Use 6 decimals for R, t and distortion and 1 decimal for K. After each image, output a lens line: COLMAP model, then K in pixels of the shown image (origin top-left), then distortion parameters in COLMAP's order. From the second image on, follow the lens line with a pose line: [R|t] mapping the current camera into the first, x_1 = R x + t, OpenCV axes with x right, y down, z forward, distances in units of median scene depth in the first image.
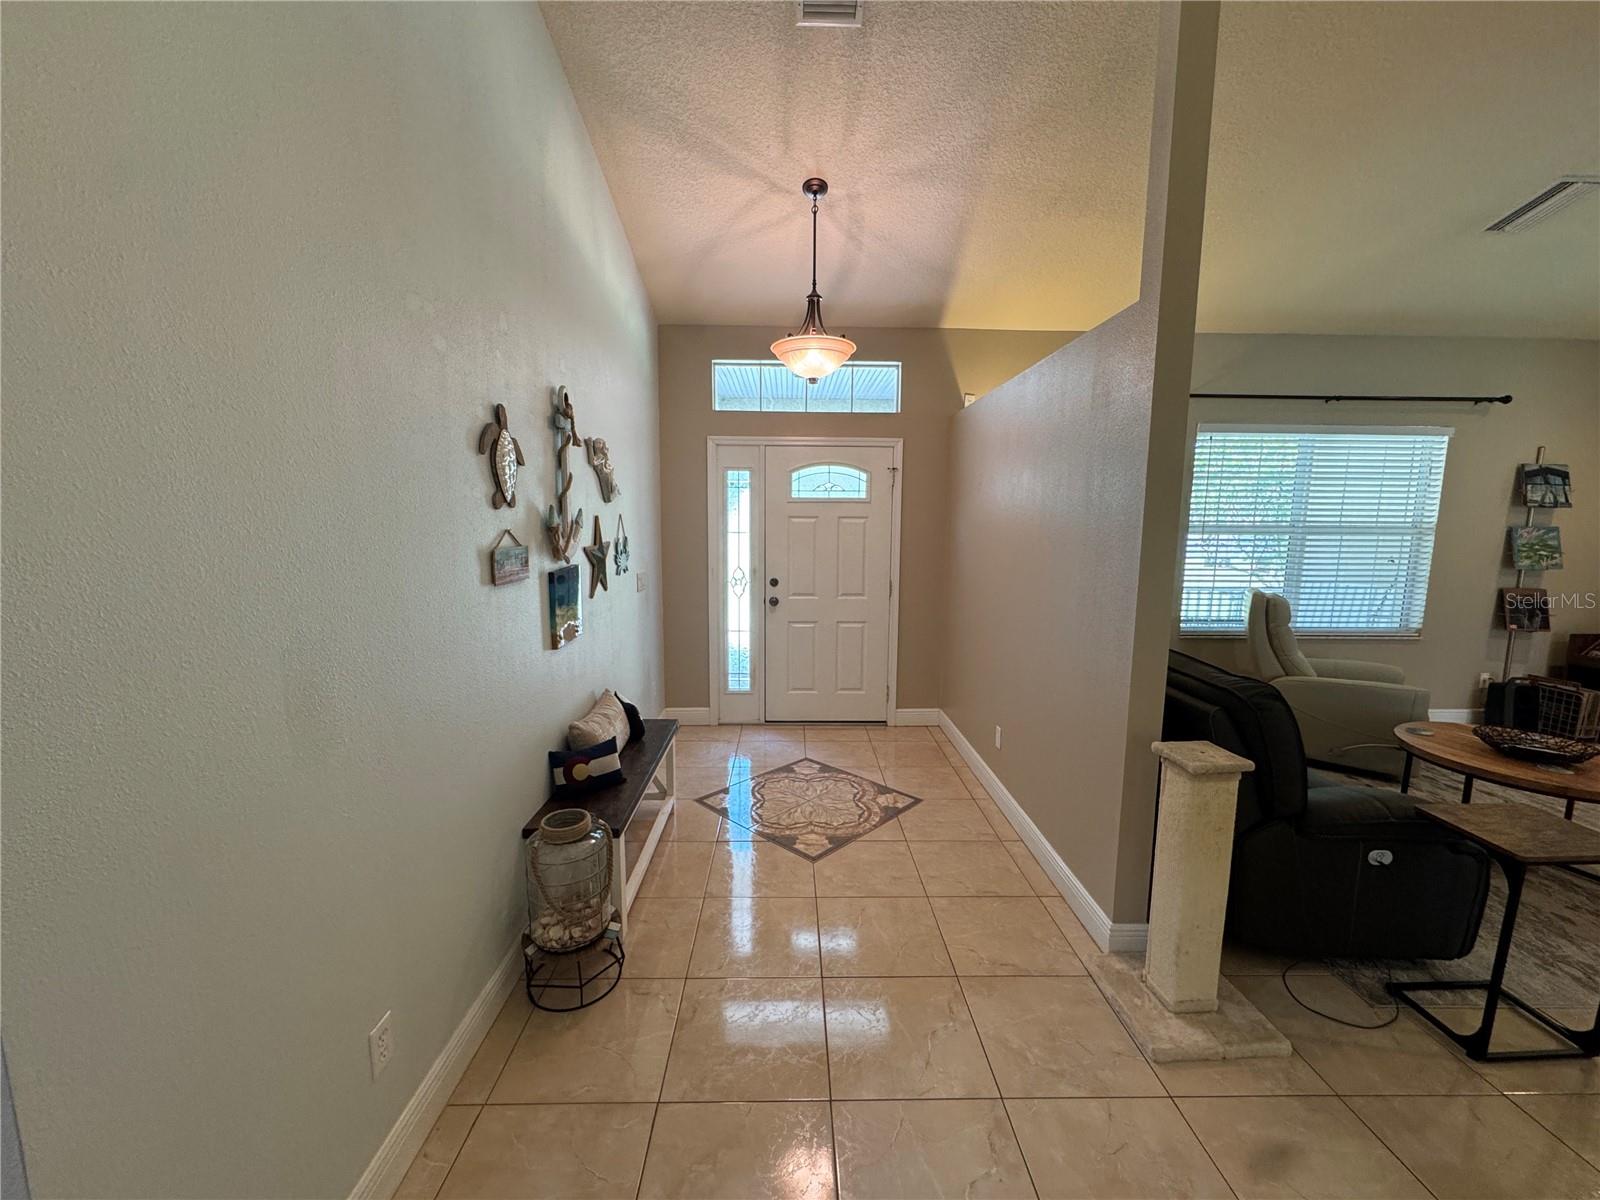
lens RADIAL K [[644.4, 0, 800.3], [0, 644.4, 595.4], [0, 0, 1]] dist [0.001303, 0.000002]
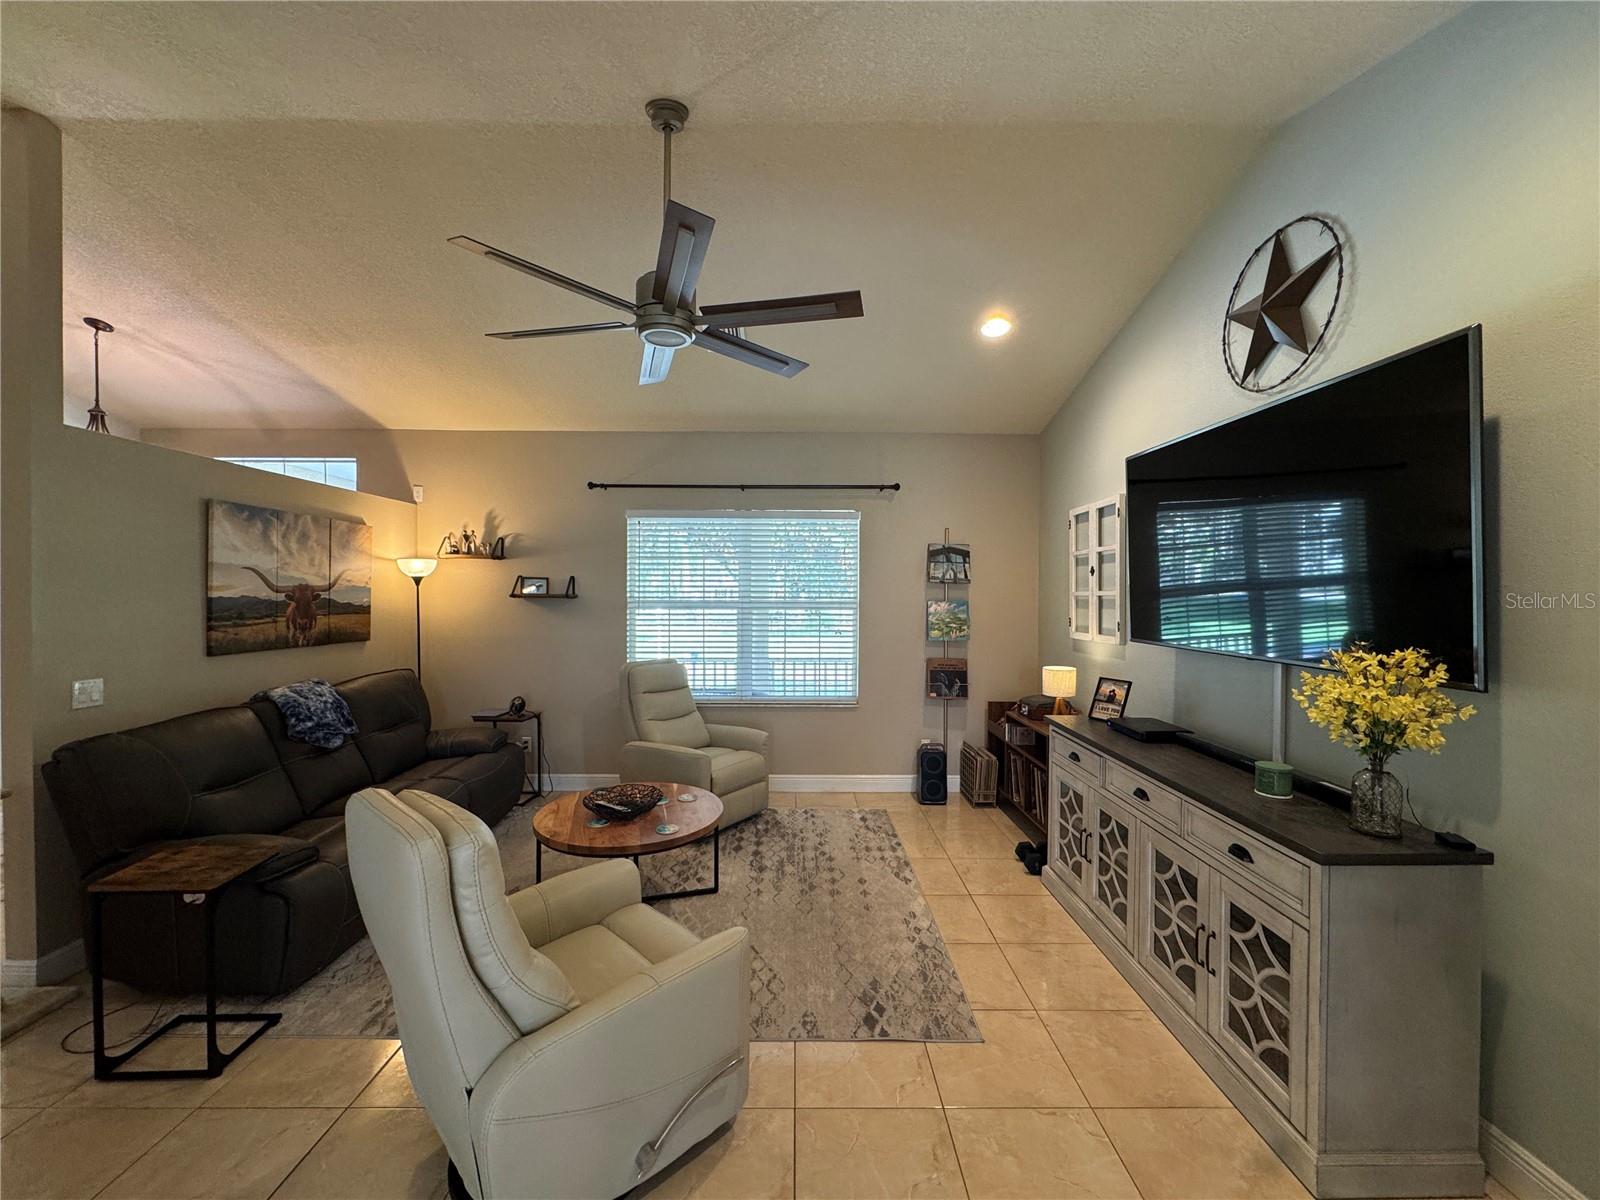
lens RADIAL K [[644.4, 0, 797.7], [0, 644.4, 602.5], [0, 0, 1]] dist [0.001303, 0.000002]
pose [[0.999871, -0.005103, -0.015217, 0.910022], [0.003553, 0.994956, -0.100246, 0.002997], [0.015652, 0.100179, 0.994846, -0.076293]]
